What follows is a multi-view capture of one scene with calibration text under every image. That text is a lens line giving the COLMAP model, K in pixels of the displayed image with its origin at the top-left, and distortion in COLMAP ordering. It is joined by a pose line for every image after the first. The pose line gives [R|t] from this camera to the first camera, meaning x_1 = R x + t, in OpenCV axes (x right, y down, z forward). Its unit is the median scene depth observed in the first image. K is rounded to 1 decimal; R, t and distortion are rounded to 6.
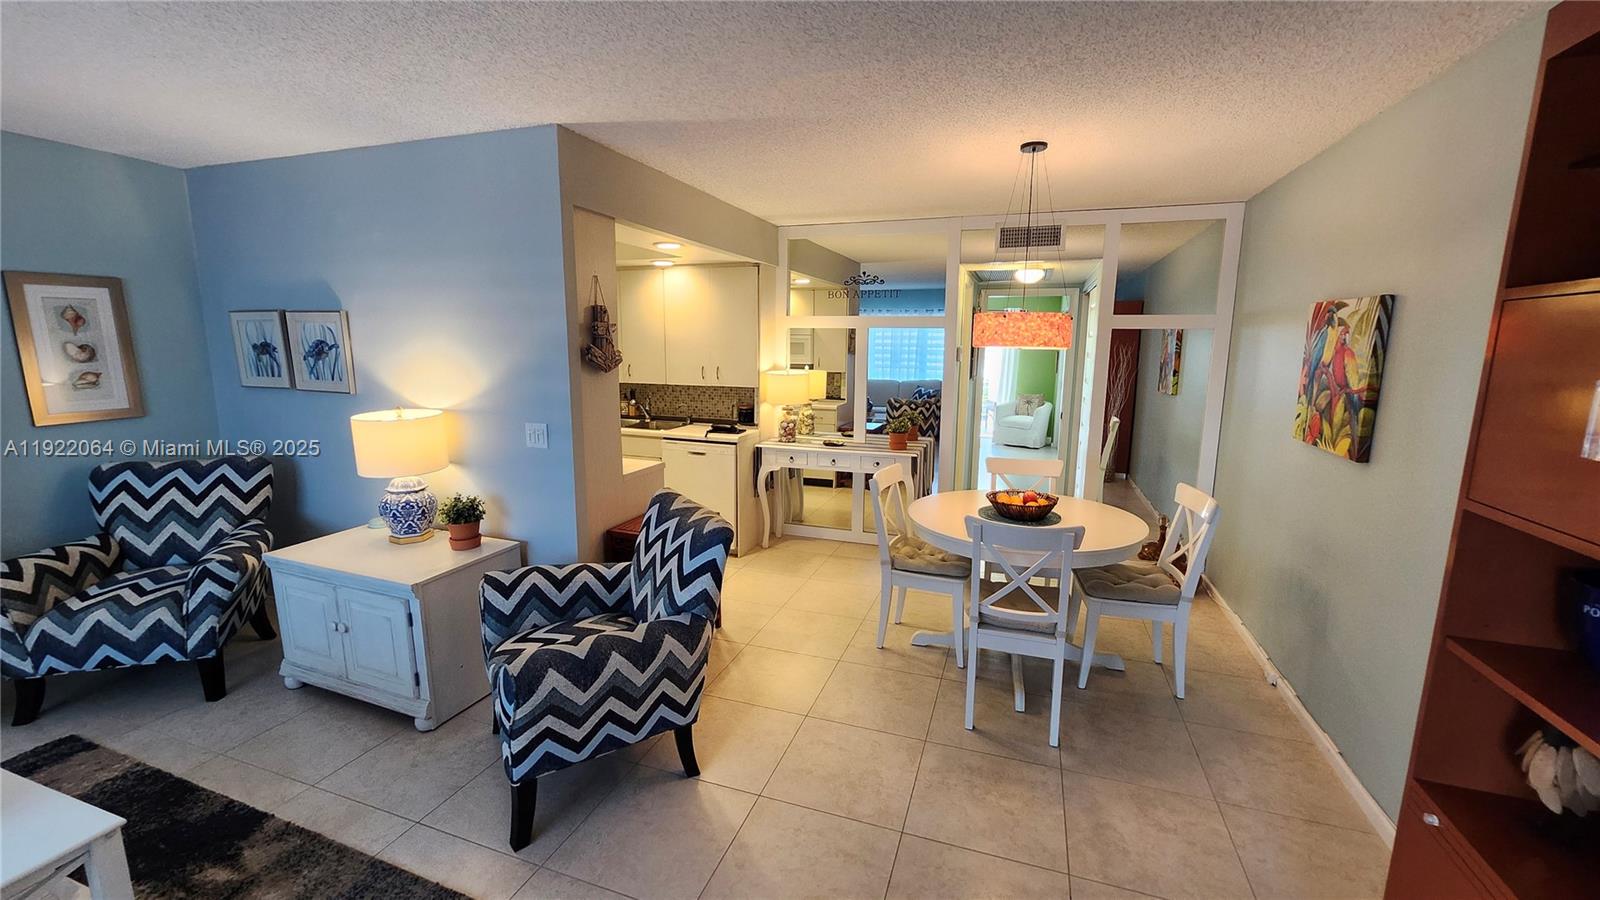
lens RADIAL K [[633.1, 0, 803.4], [0, 633.1, 445.9], [0, 0, 1]] dist [-0.001706, 0.000005]
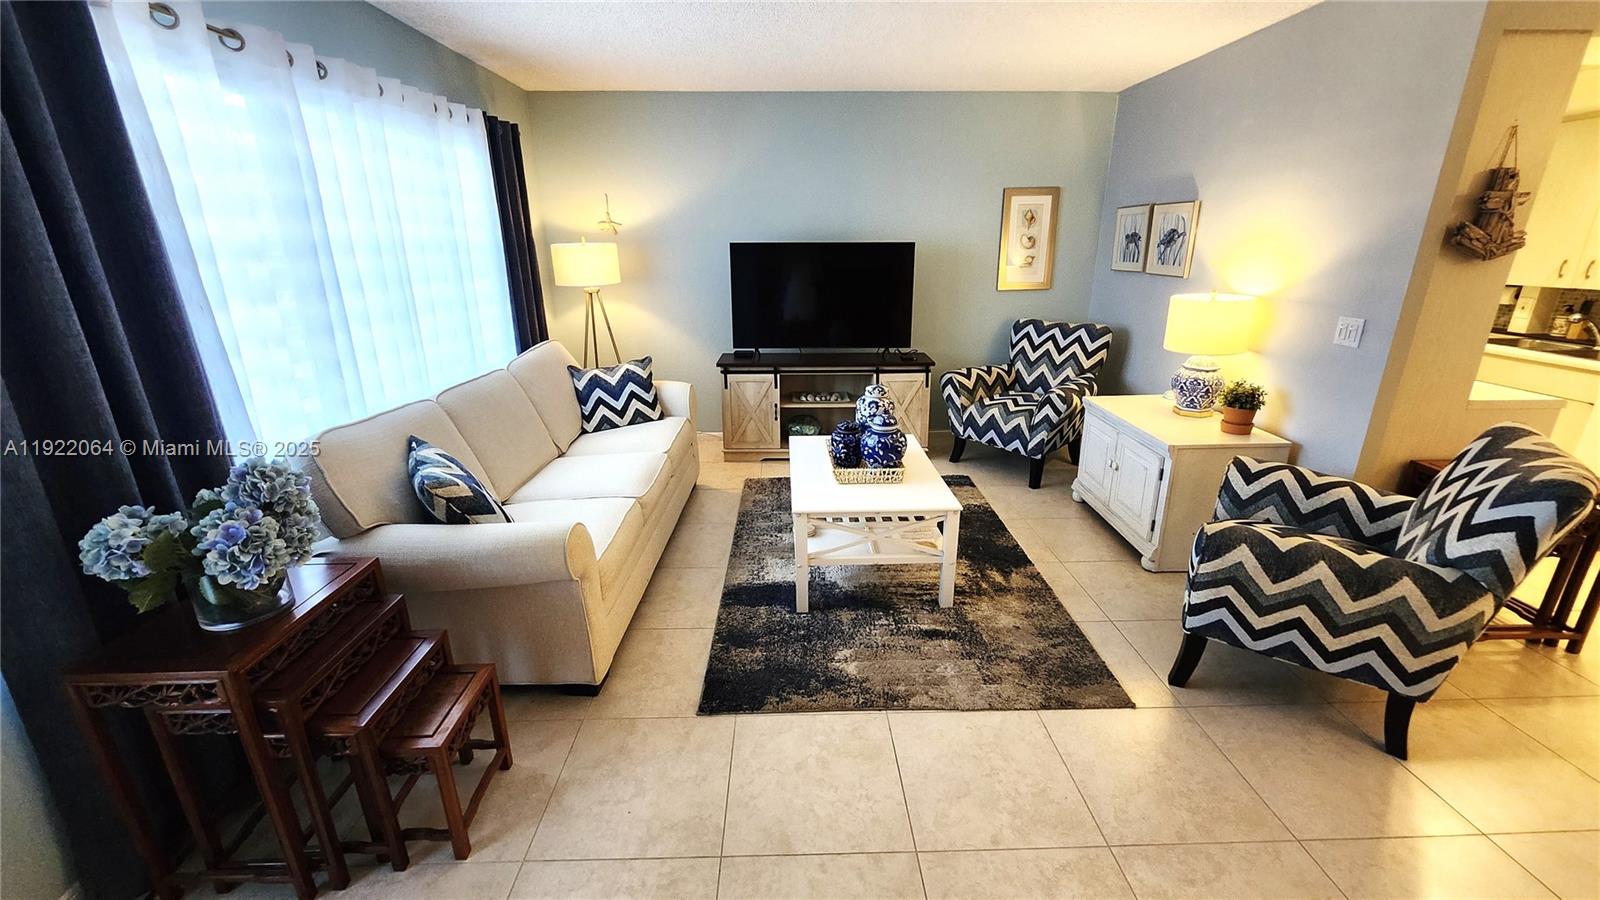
lens RADIAL K [[631.4, 0, 804.6], [0, 631.4, 445.1], [0, 0, 1]] dist [-0.001416, -0.000030]
pose [[0.356320, 0.275823, -0.892725, 0.140574], [-0.143749, 0.960244, 0.239308, 0.034028], [0.923240, 0.043058, 0.381803, -0.040130]]
